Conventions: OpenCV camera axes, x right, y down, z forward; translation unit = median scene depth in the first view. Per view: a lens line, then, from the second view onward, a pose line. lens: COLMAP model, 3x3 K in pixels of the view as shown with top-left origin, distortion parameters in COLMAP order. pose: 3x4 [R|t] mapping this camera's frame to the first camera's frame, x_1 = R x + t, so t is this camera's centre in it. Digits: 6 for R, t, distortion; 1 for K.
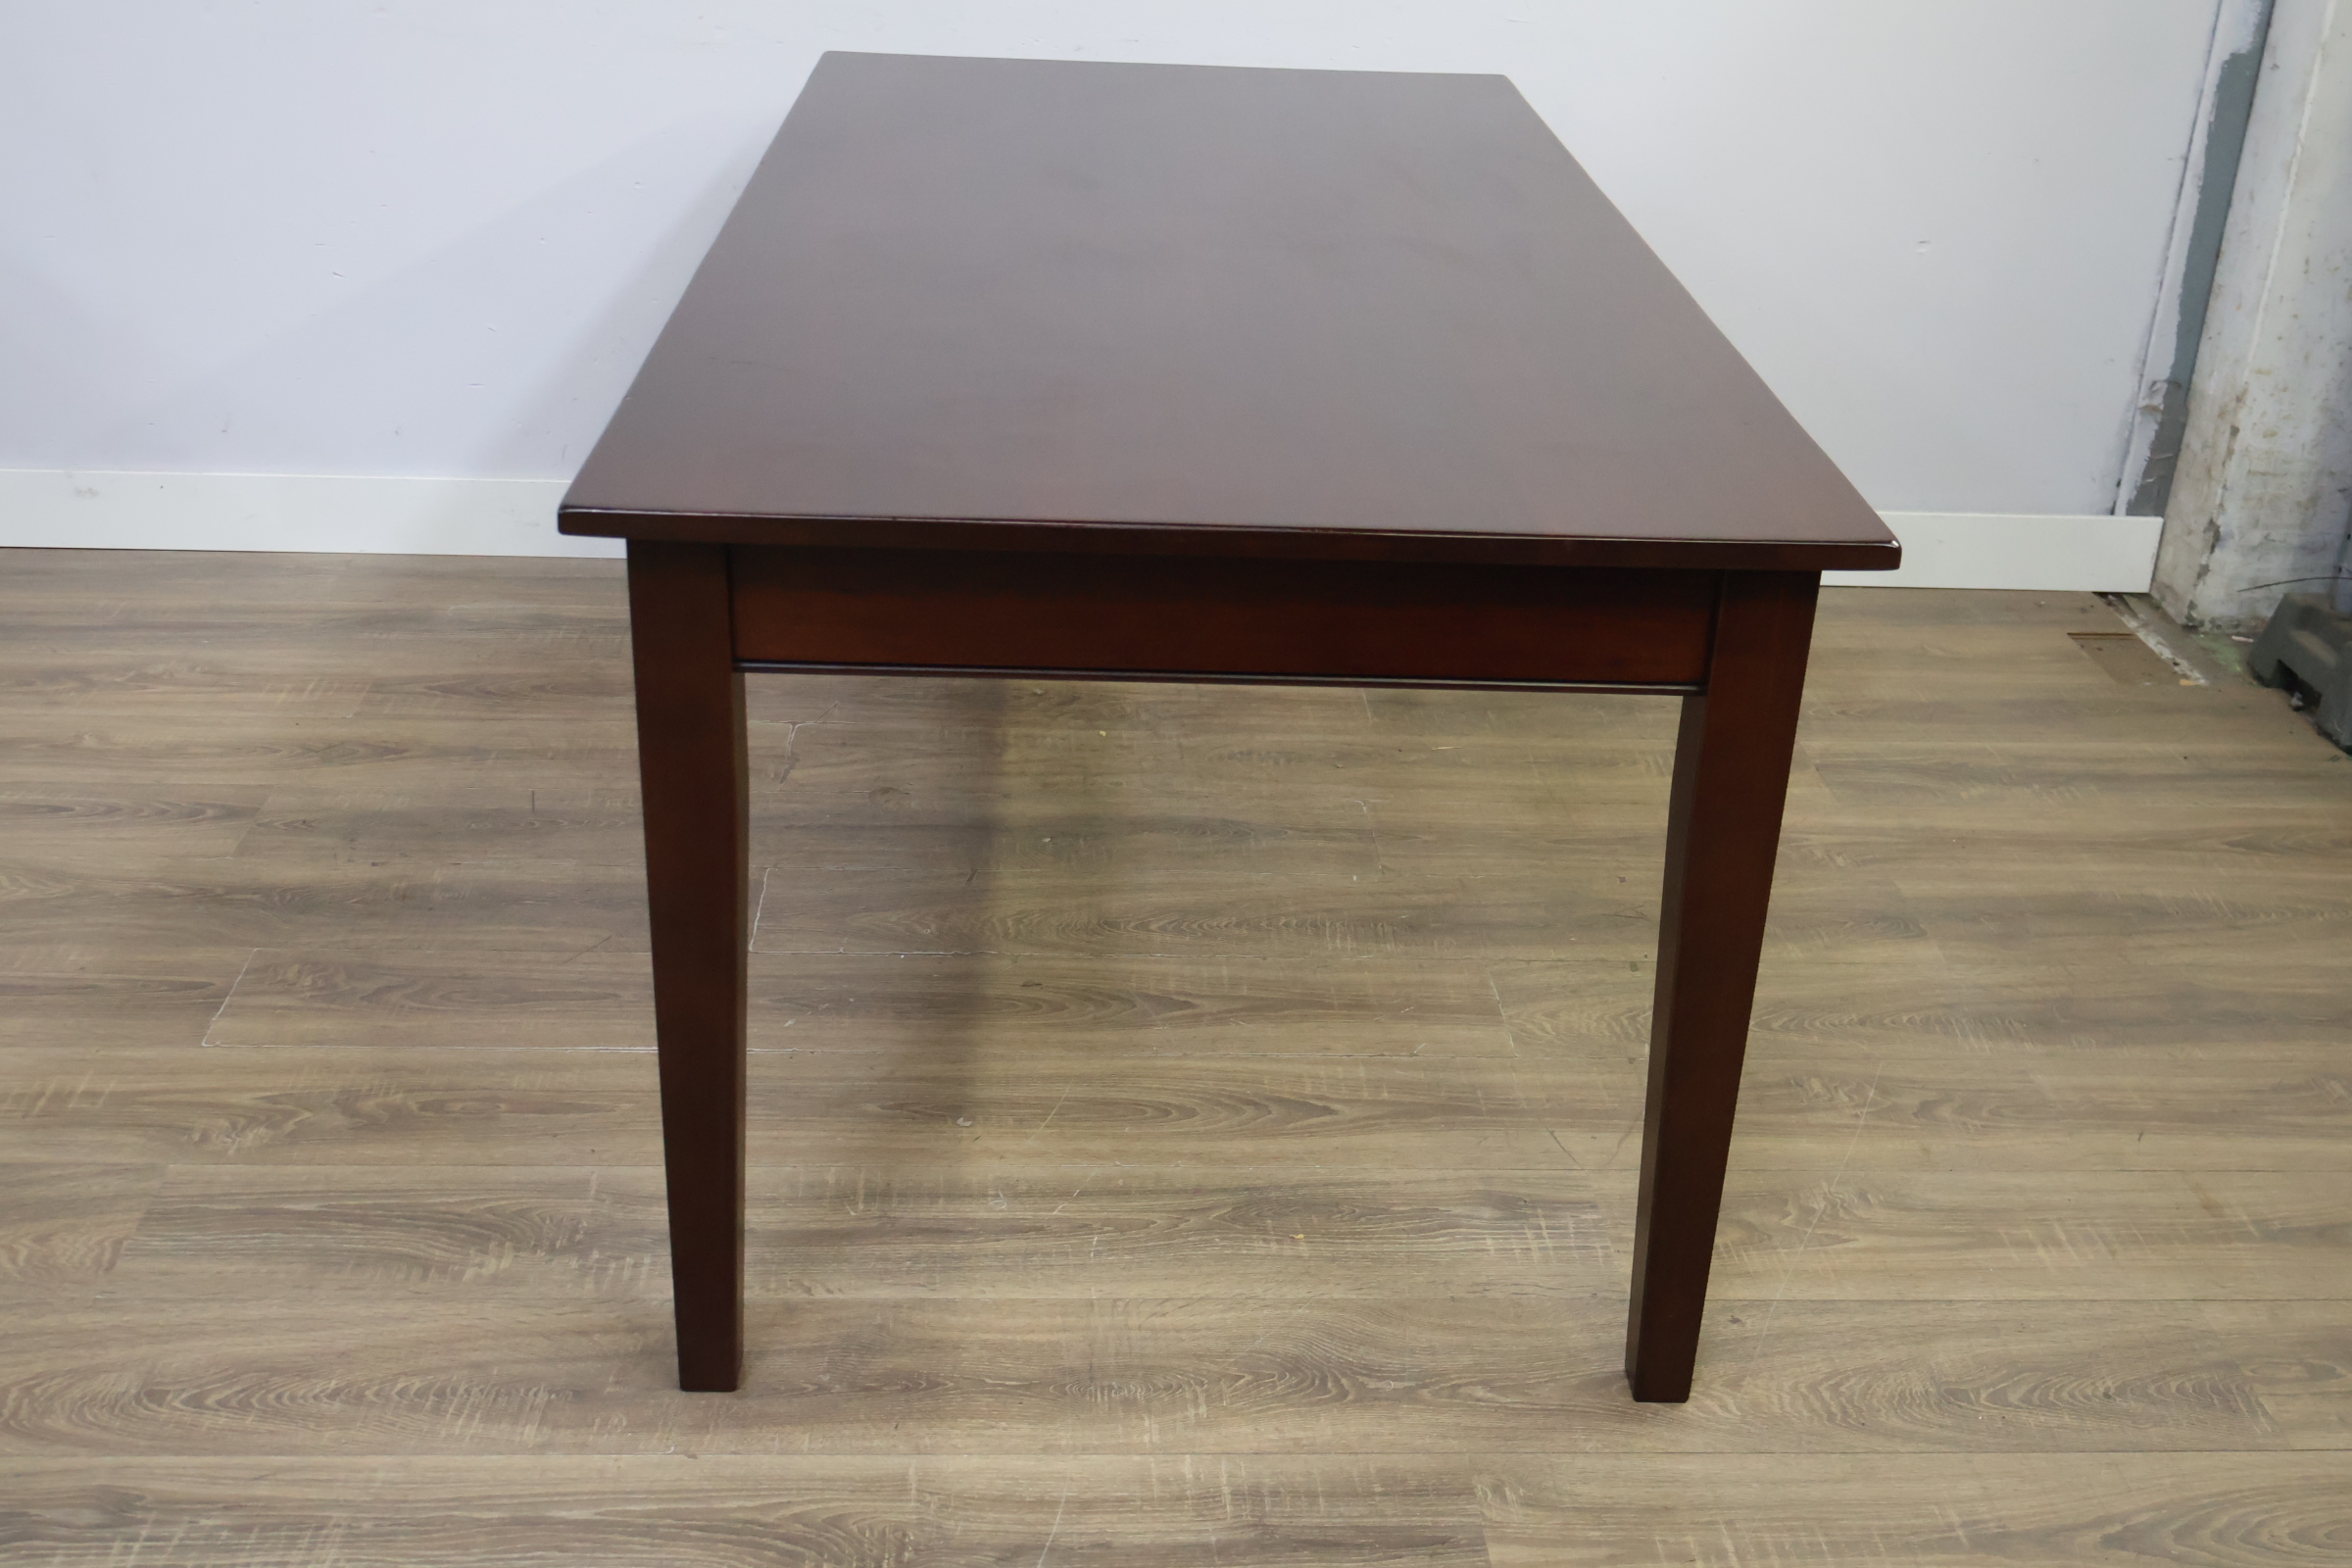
lens RADIAL K [[2503.1, 0, 1179.3], [0, 2503.1, 781.2], [0, 0, 1]] dist [0.000659, 0.000000]
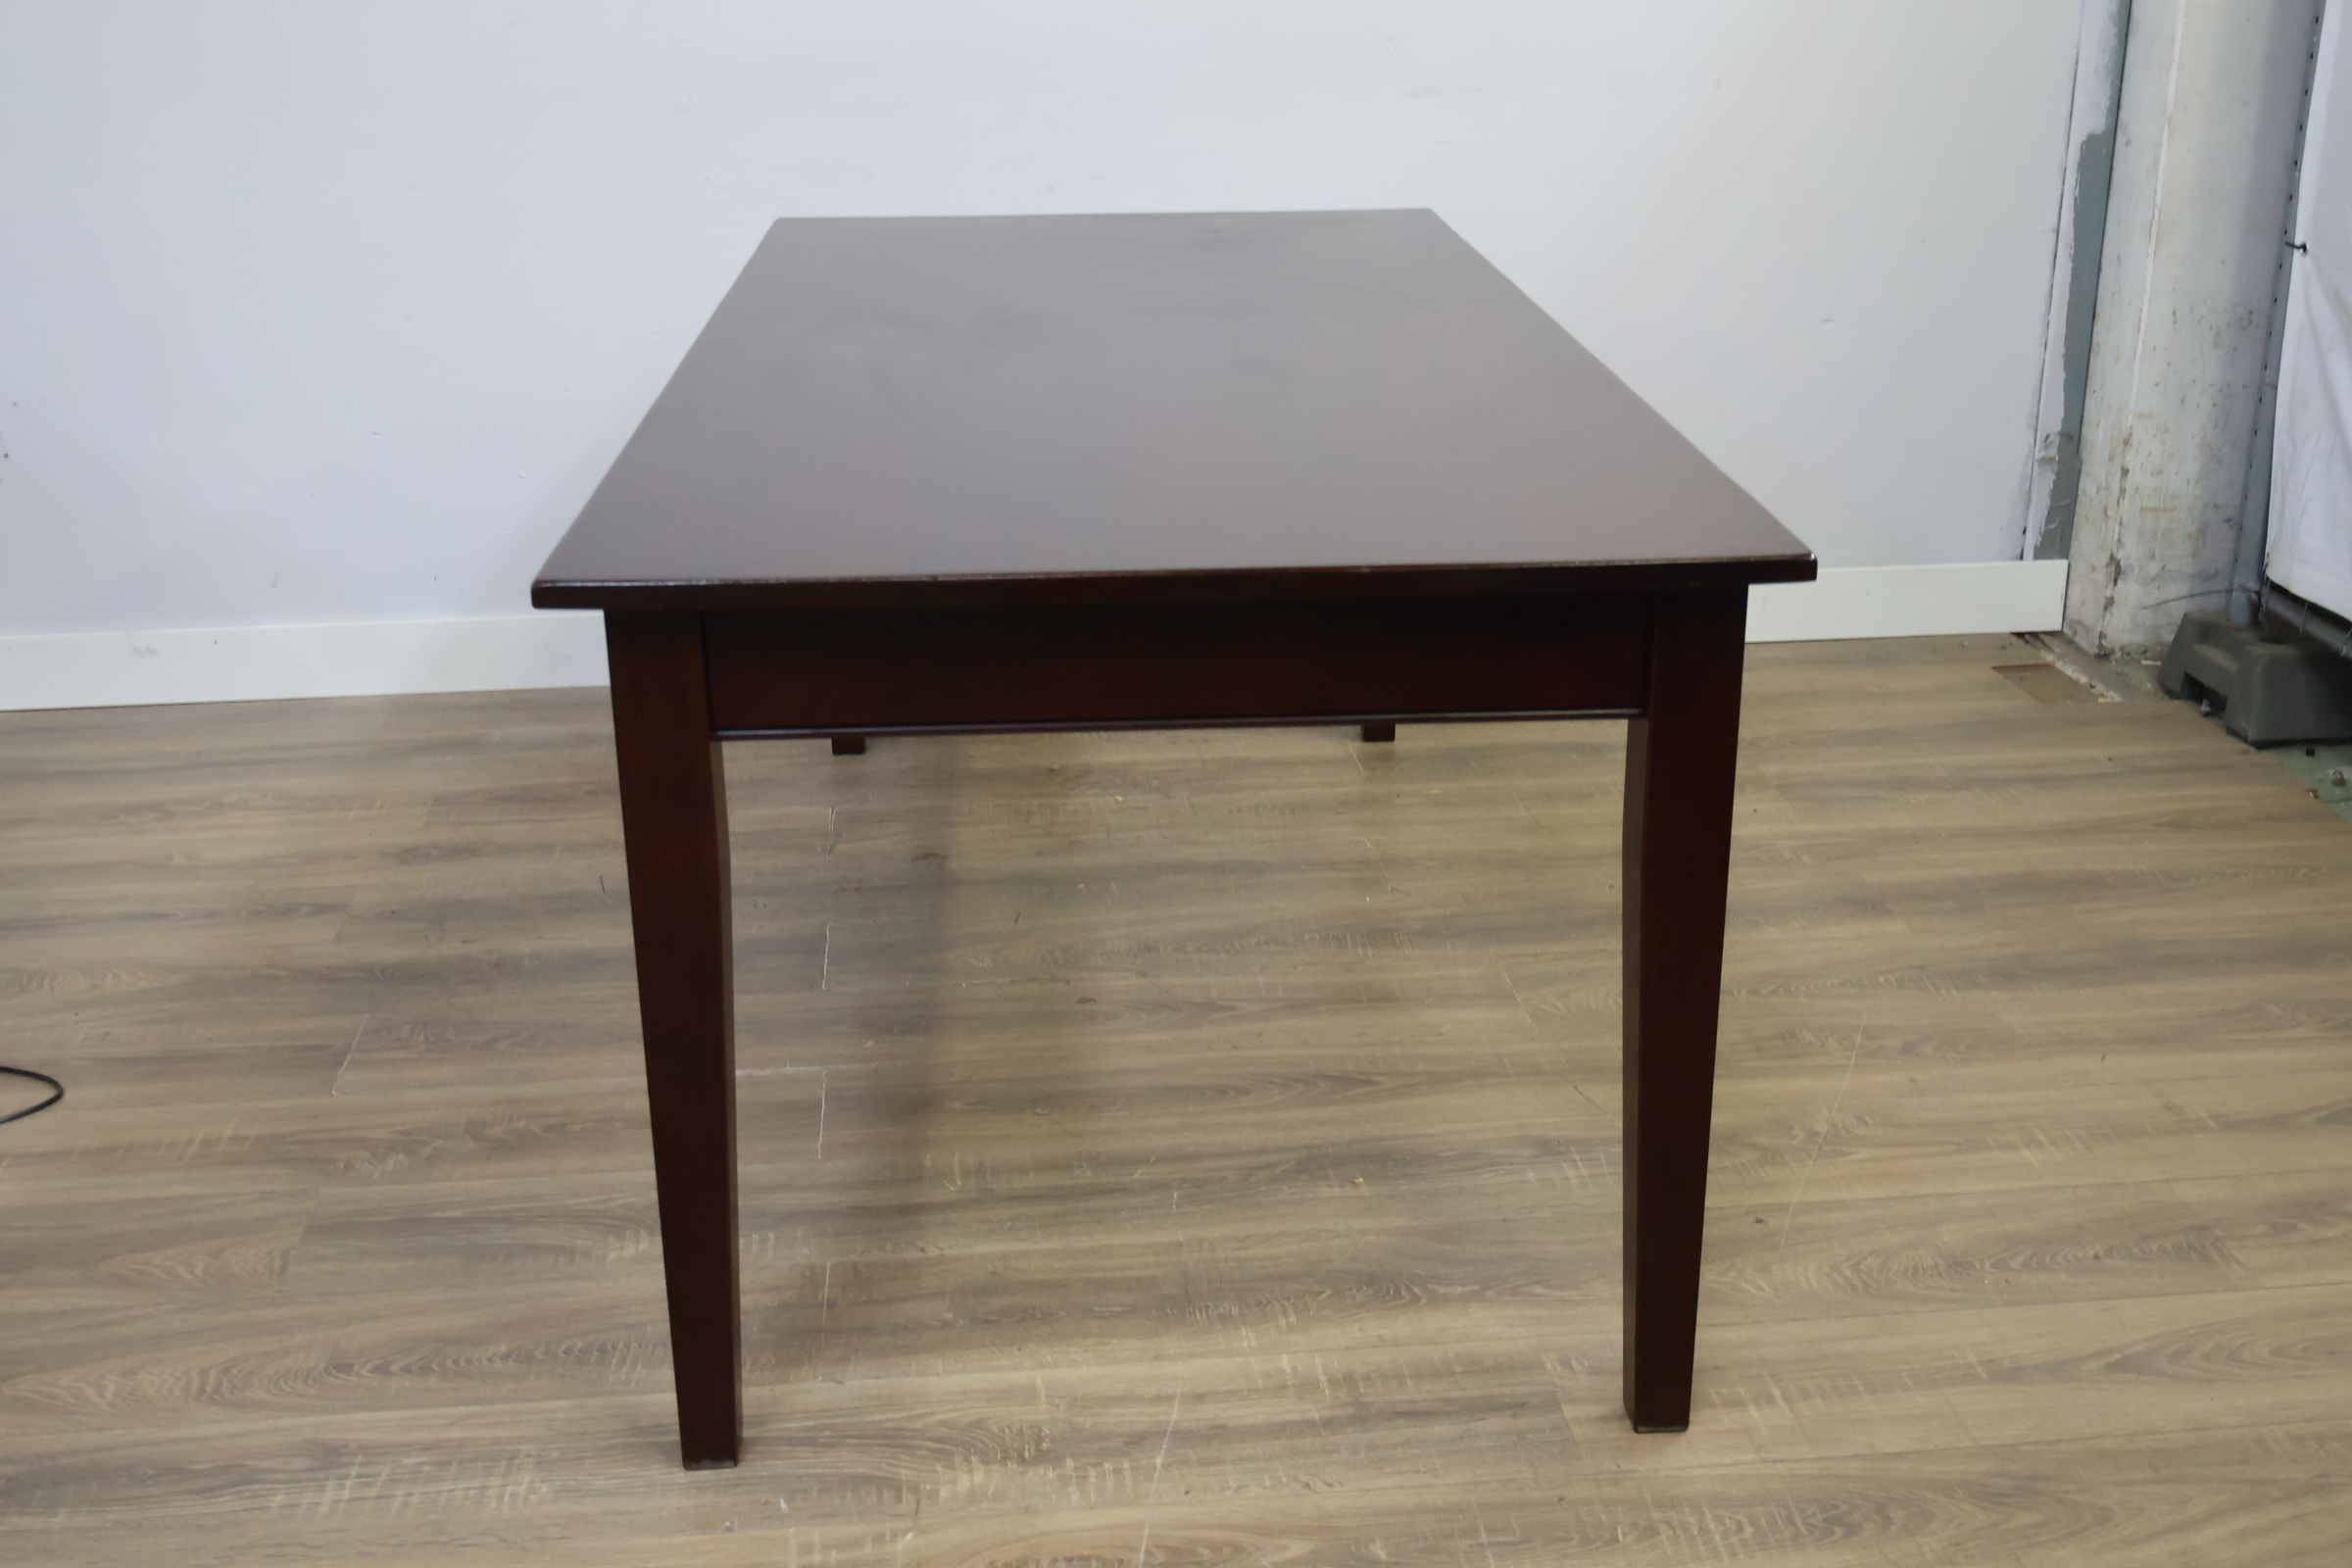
lens RADIAL K [[2503.1, 0, 1173.1], [0, 2503.1, 778.7], [0, 0, 1]] dist [0.000659, 0.000000]
pose [[0.997540, -0.063925, 0.028764, -0.045509], [0.066152, 0.994216, -0.084604, 0.078807], [-0.023190, 0.086298, 0.995999, -0.093300]]
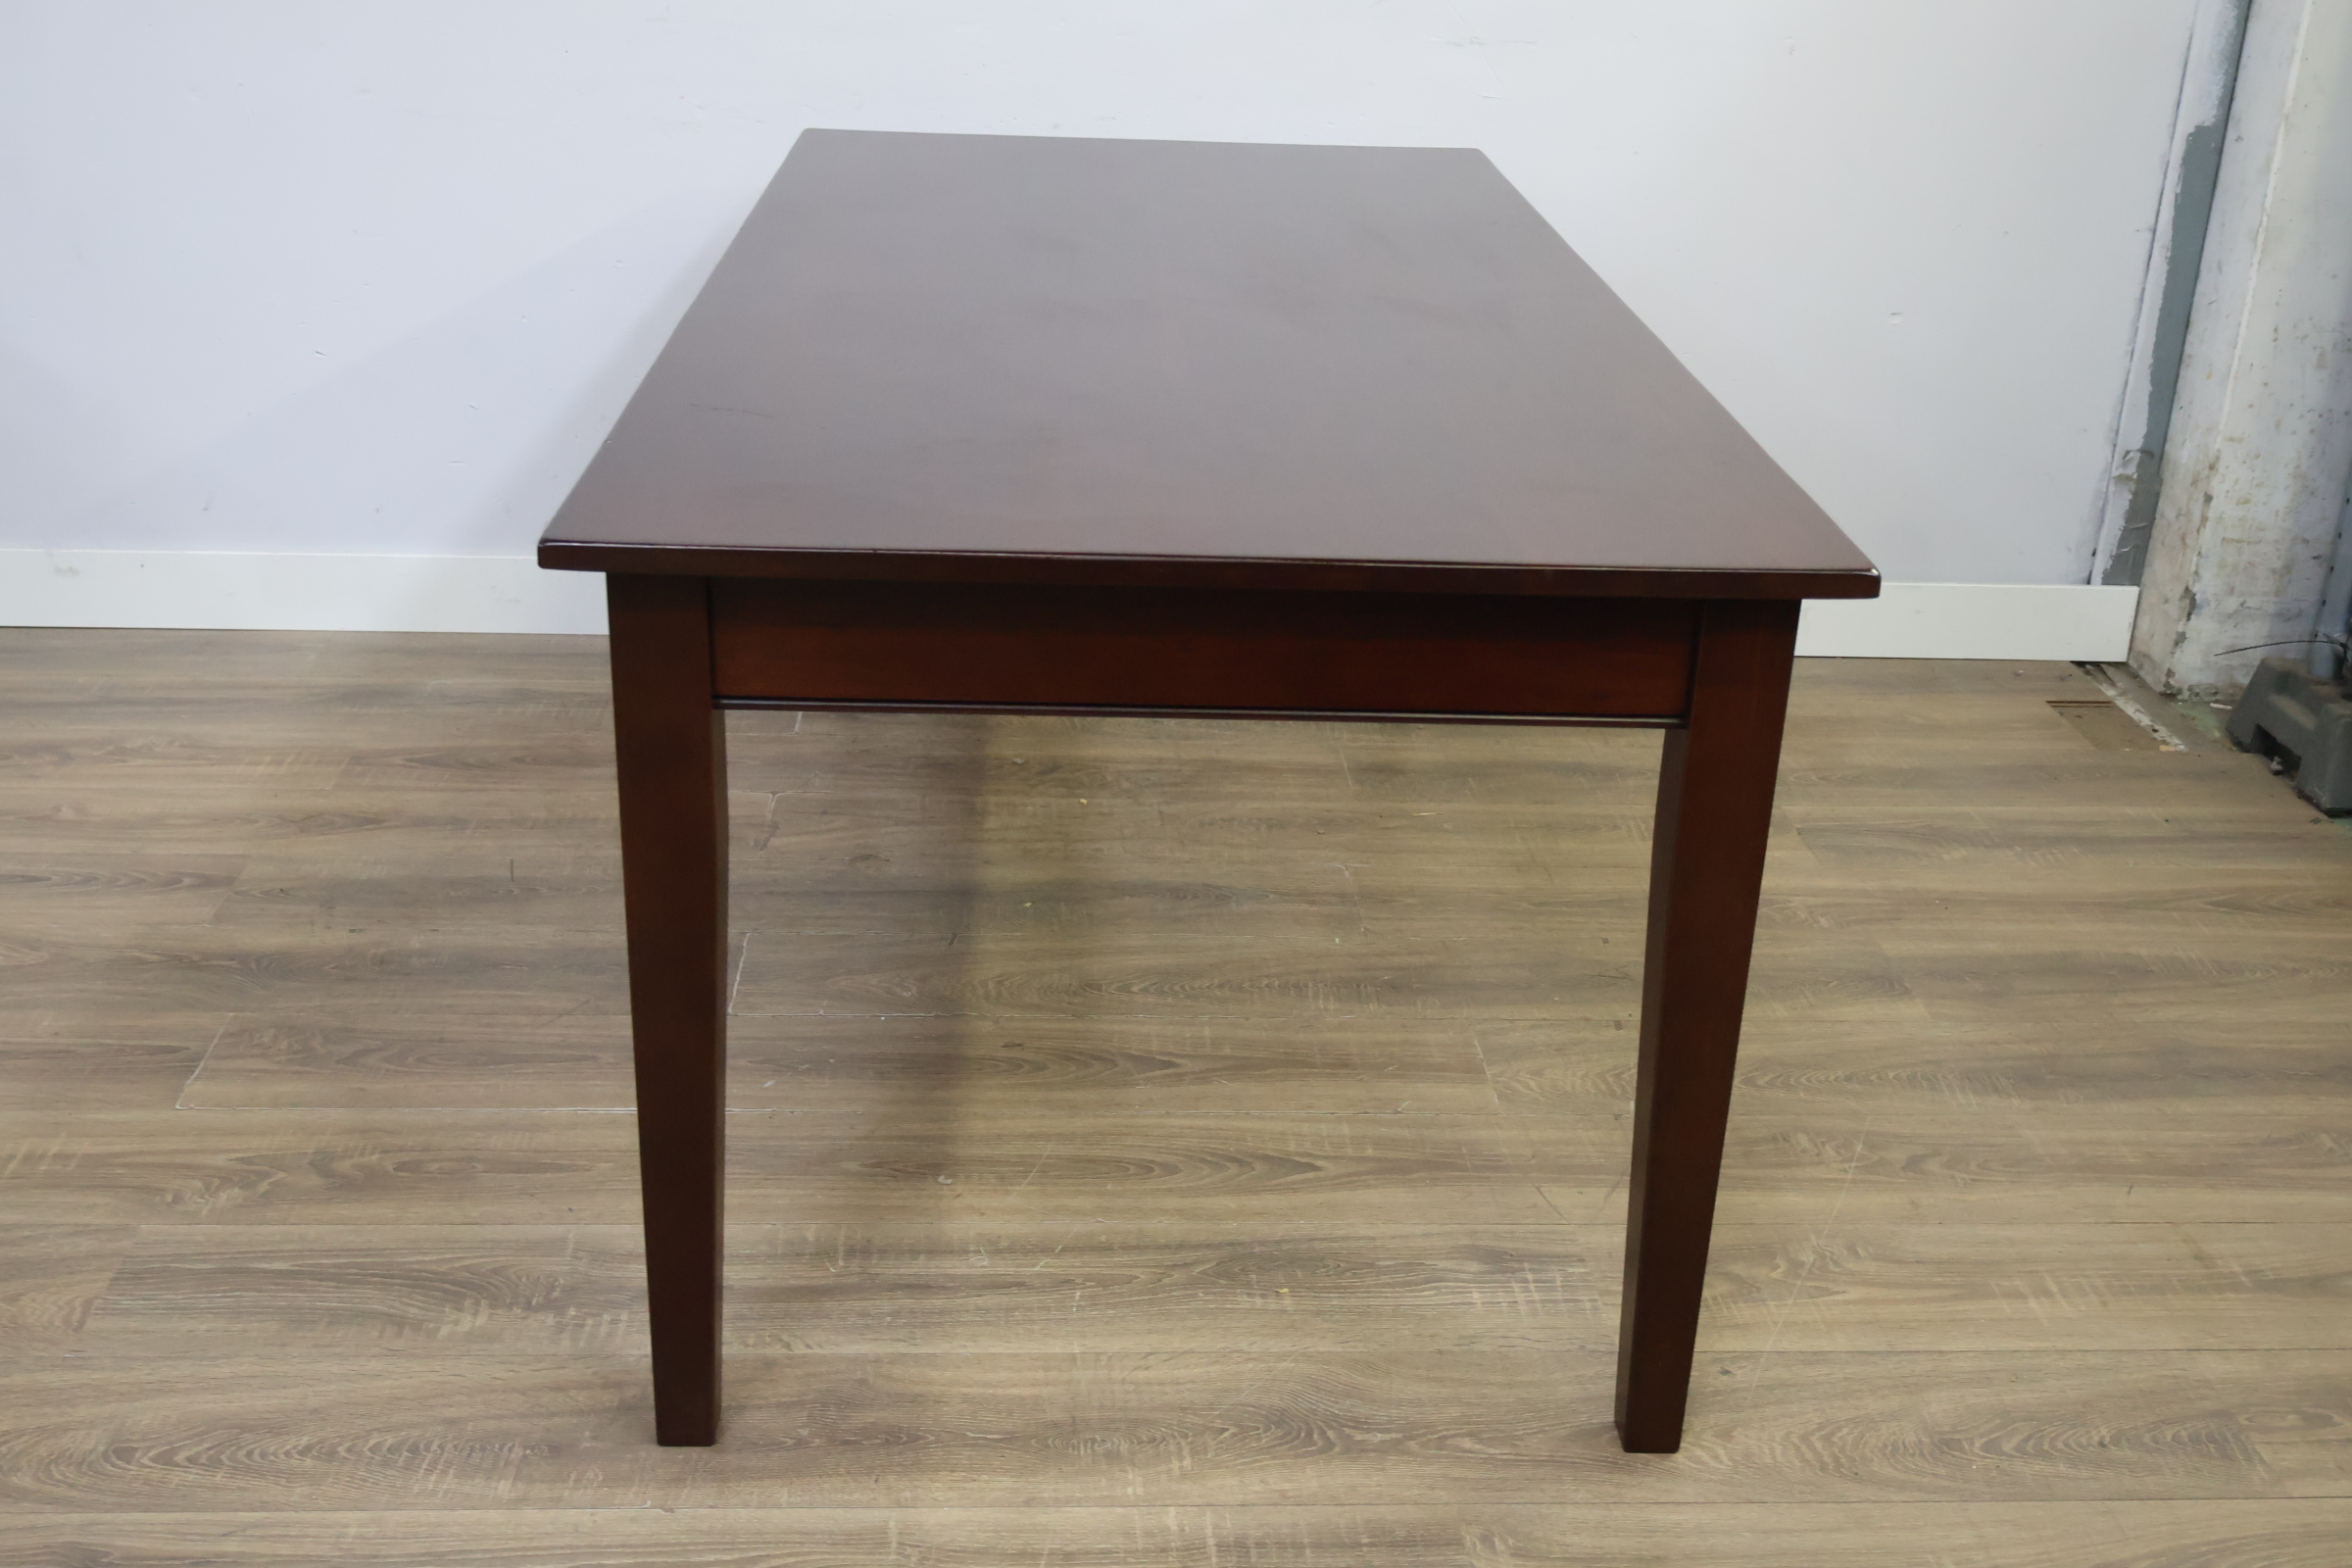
lens RADIAL K [[2503.1, 0, 1168.6], [0, 2503.1, 782.5], [0, 0, 1]] dist [0.000659, 0.000000]
pose [[0.999981, -0.005177, 0.003326, 0.000130], [0.005313, 0.999091, -0.042290, 0.019125], [-0.003104, 0.042307, 0.999100, 0.002297]]
